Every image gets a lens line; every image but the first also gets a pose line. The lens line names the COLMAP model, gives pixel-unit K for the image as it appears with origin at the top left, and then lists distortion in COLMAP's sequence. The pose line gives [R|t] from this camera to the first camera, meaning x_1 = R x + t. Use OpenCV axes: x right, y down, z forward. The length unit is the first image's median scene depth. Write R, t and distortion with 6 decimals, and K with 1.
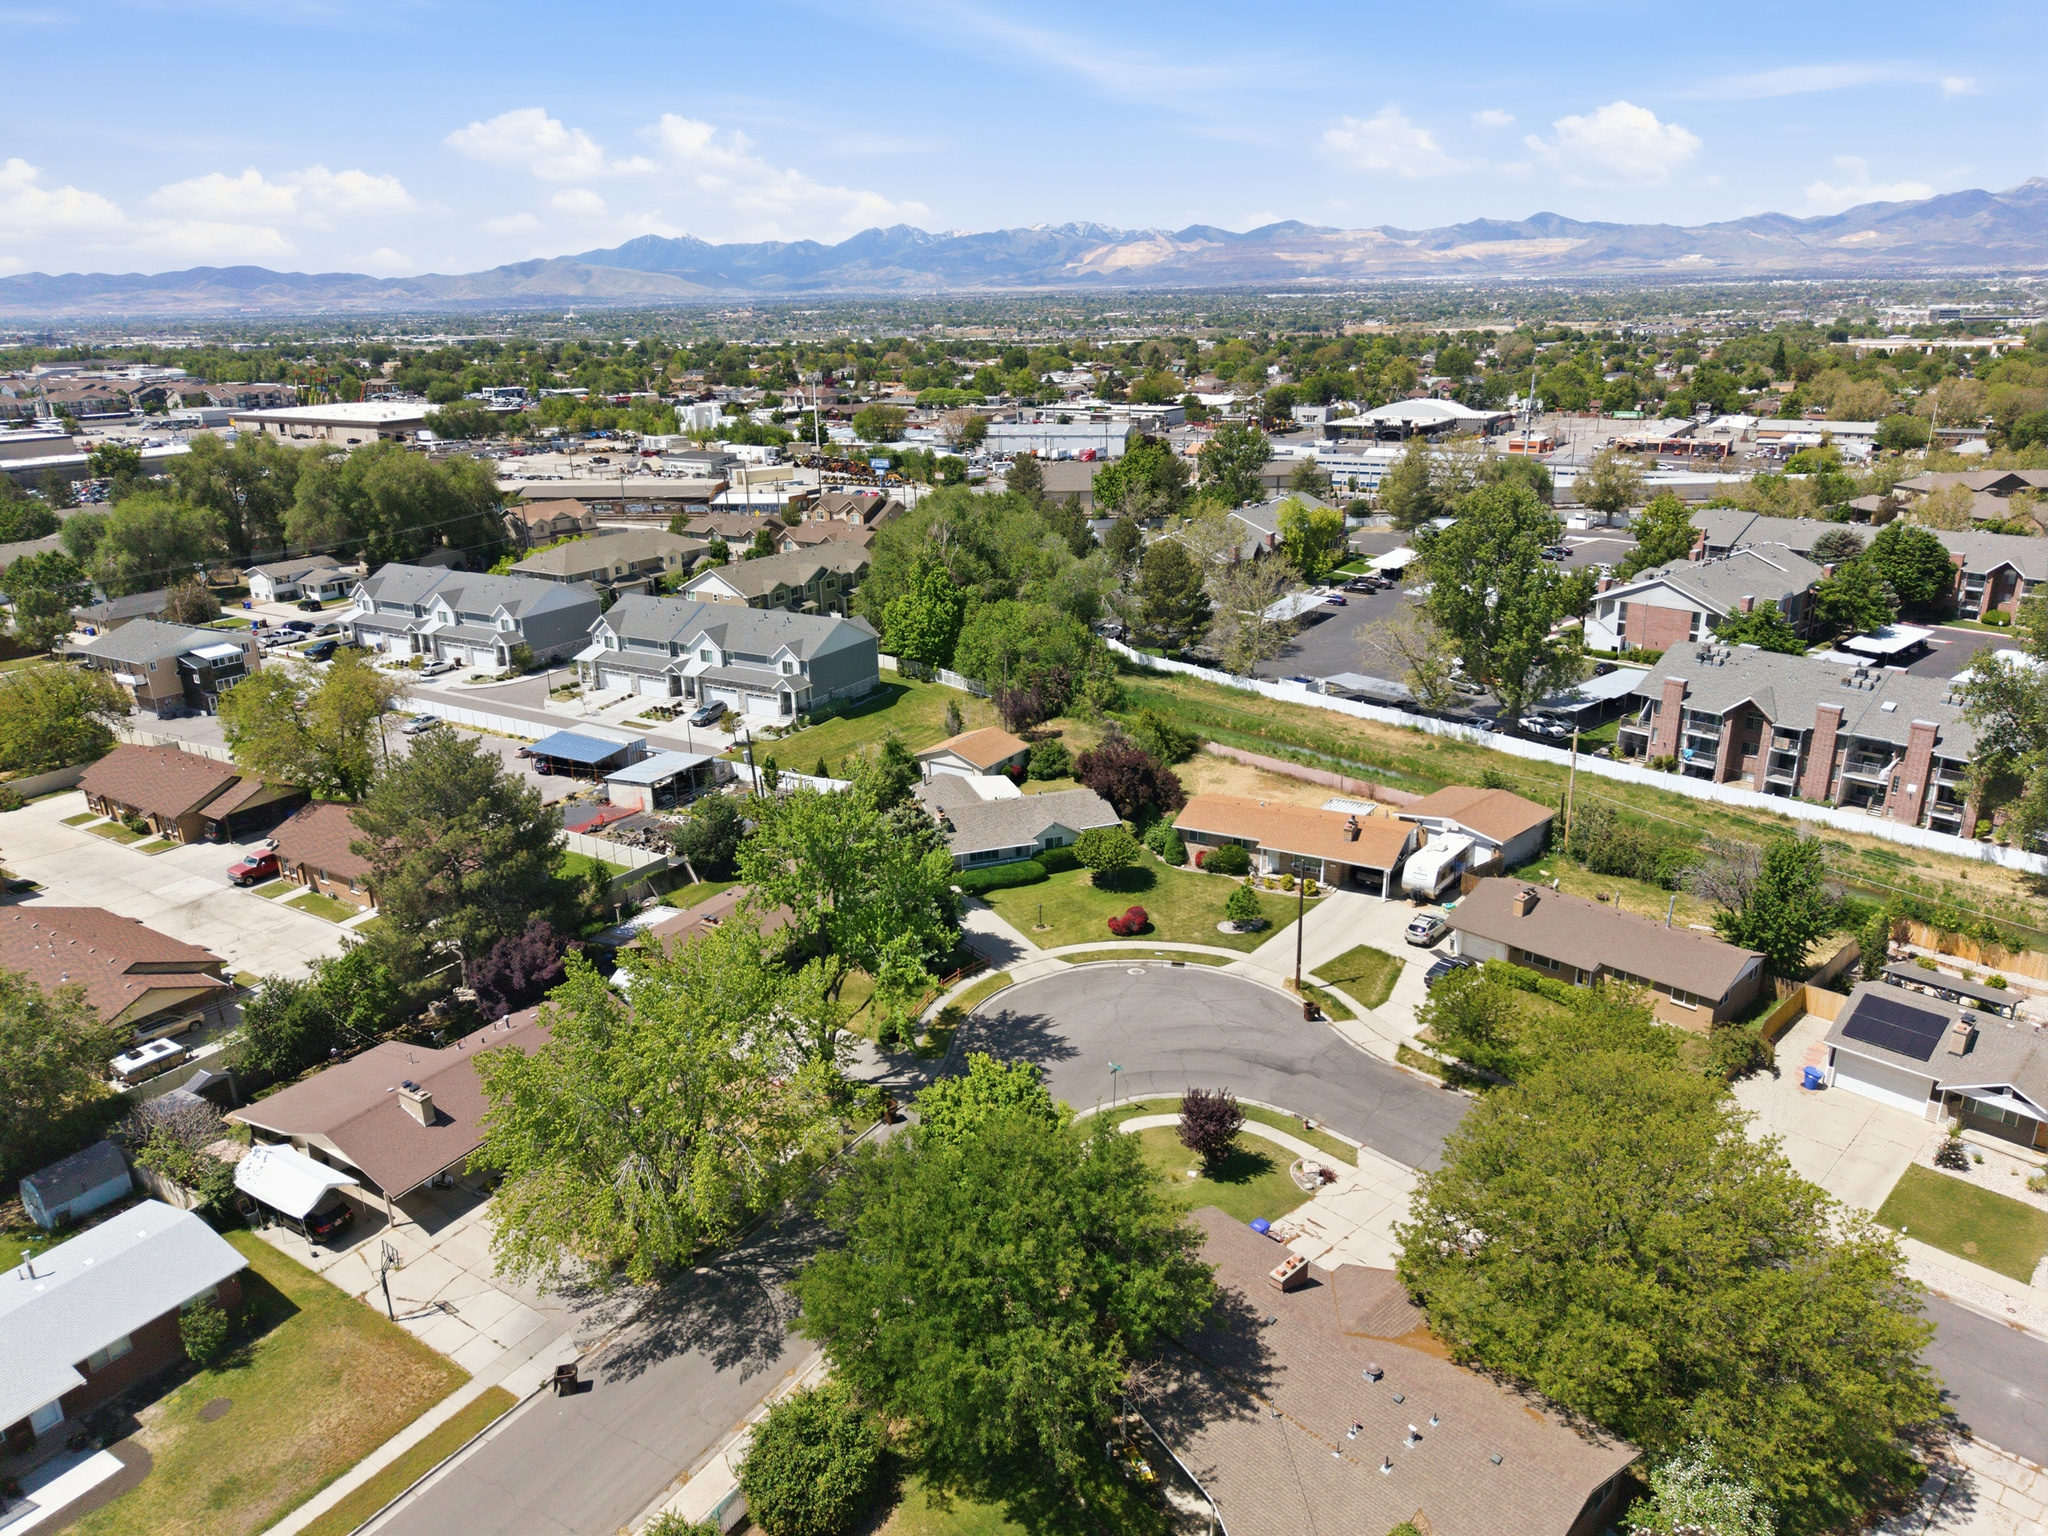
lens RADIAL K [[1377.9, 0, 1024.0], [0, 1377.9, 768.0], [0, 0, 1]] dist [0.007975, -0.005772]
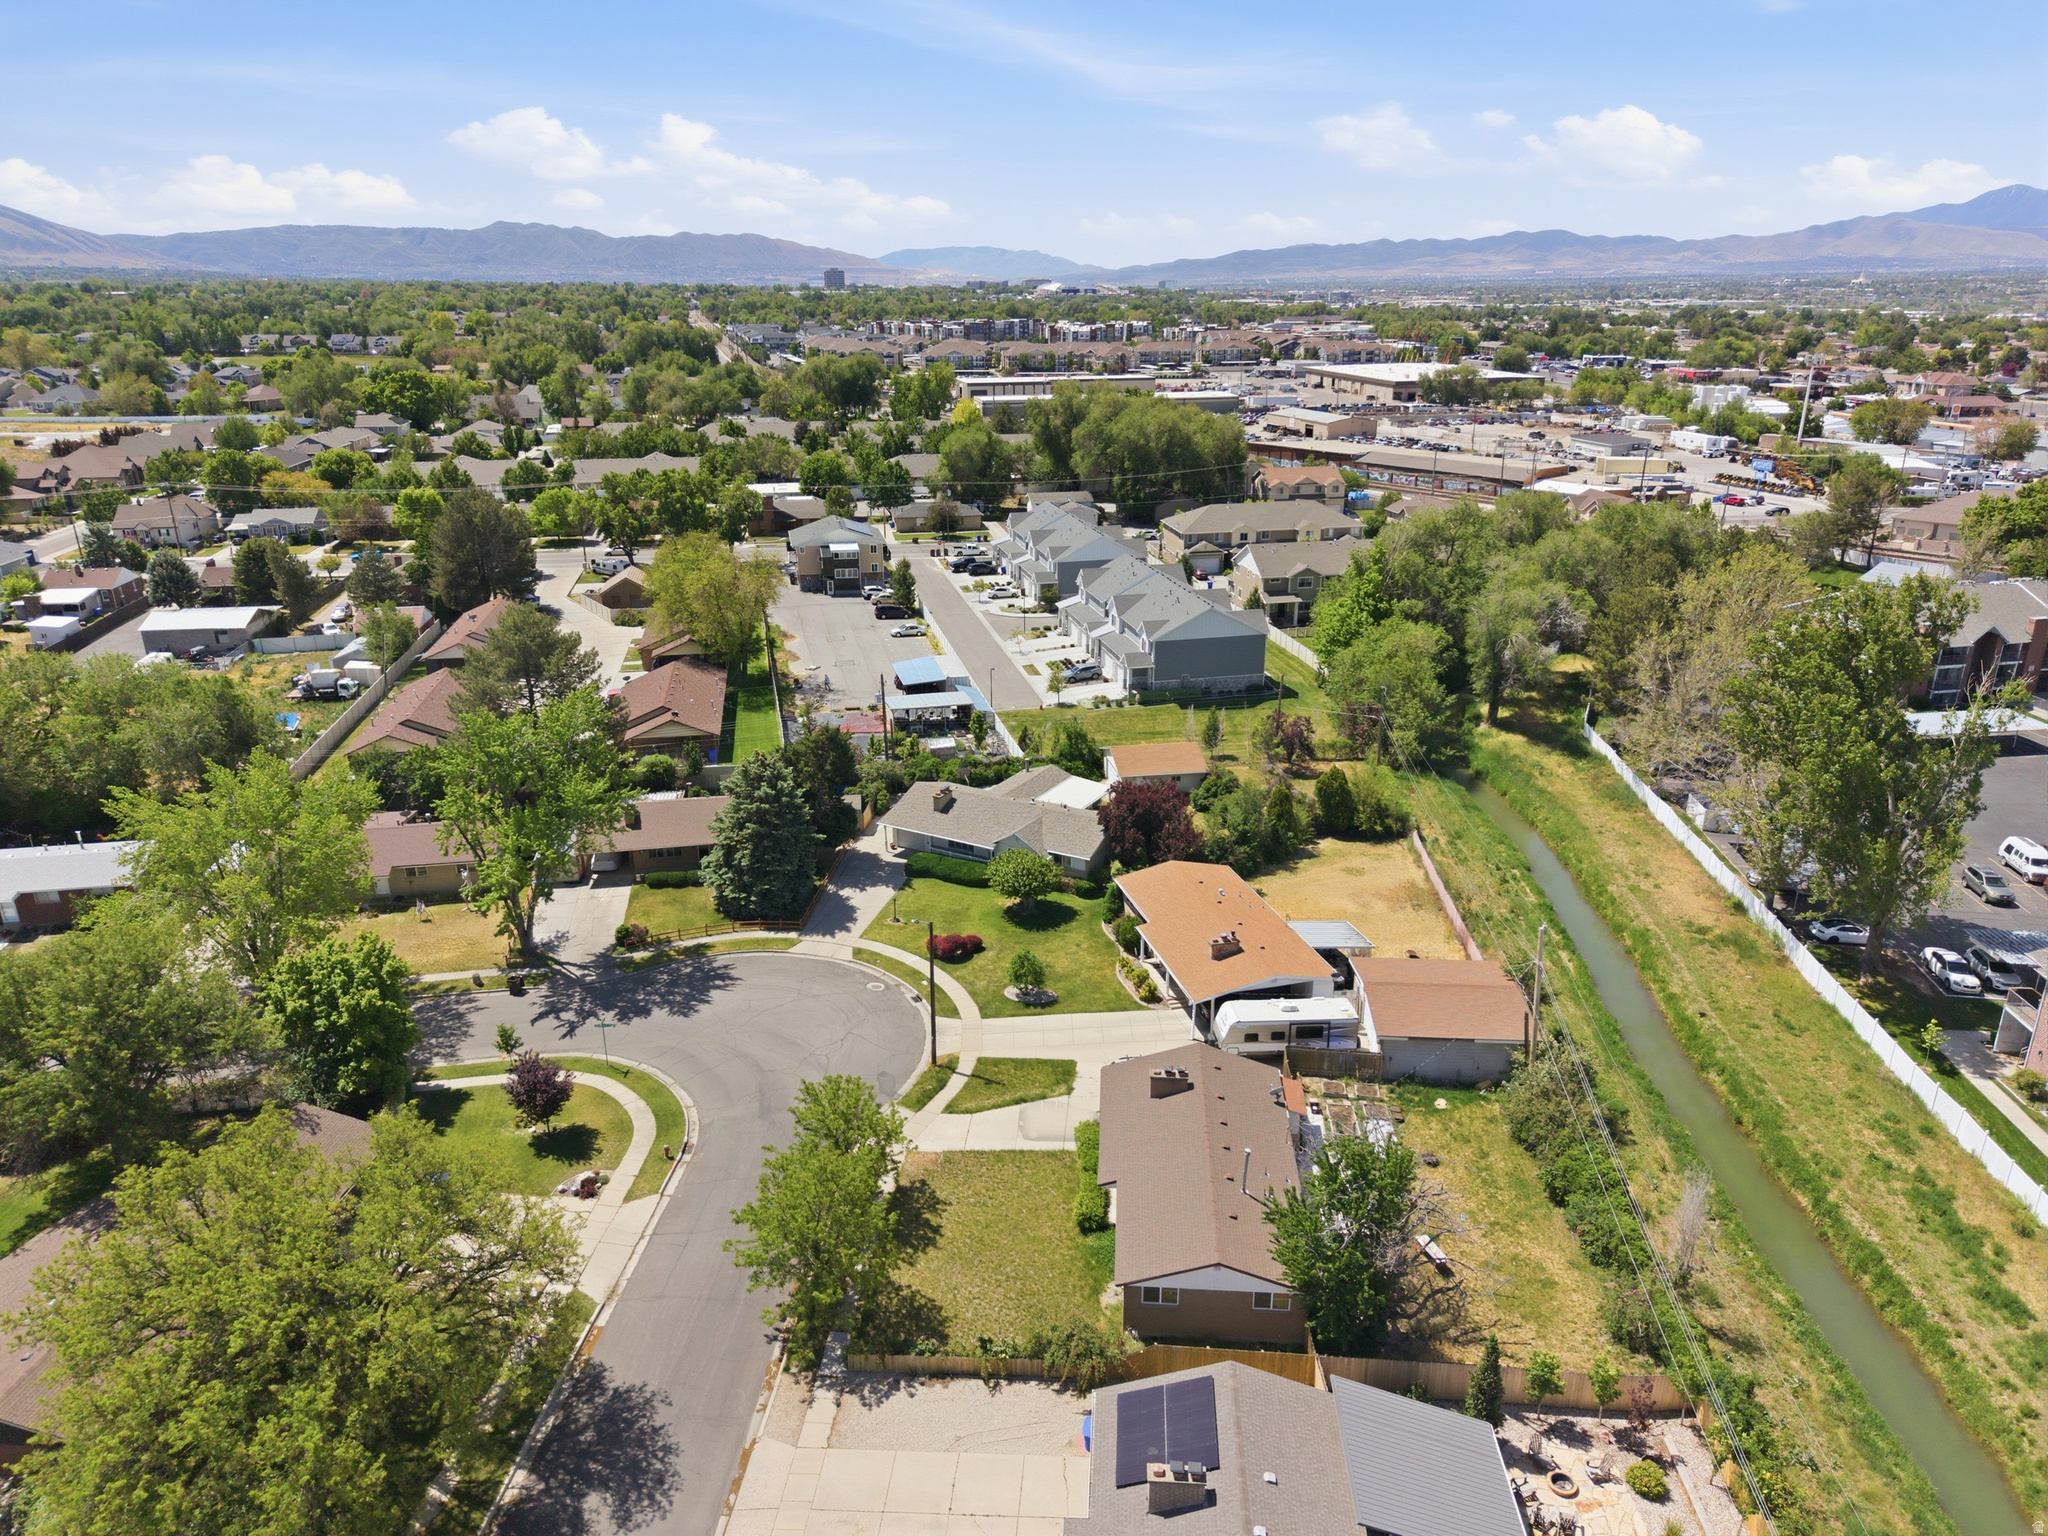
lens RADIAL K [[1397.4, 0, 1025.8], [0, 1397.4, 741.2], [0, 0, 1]] dist [0.033242, -0.048236]
pose [[0.667413, 0.245072, -0.703207, 0.690569], [-0.243736, 0.964175, 0.104692, -0.124979], [0.703671, 0.101524, 0.703235, 0.326523]]
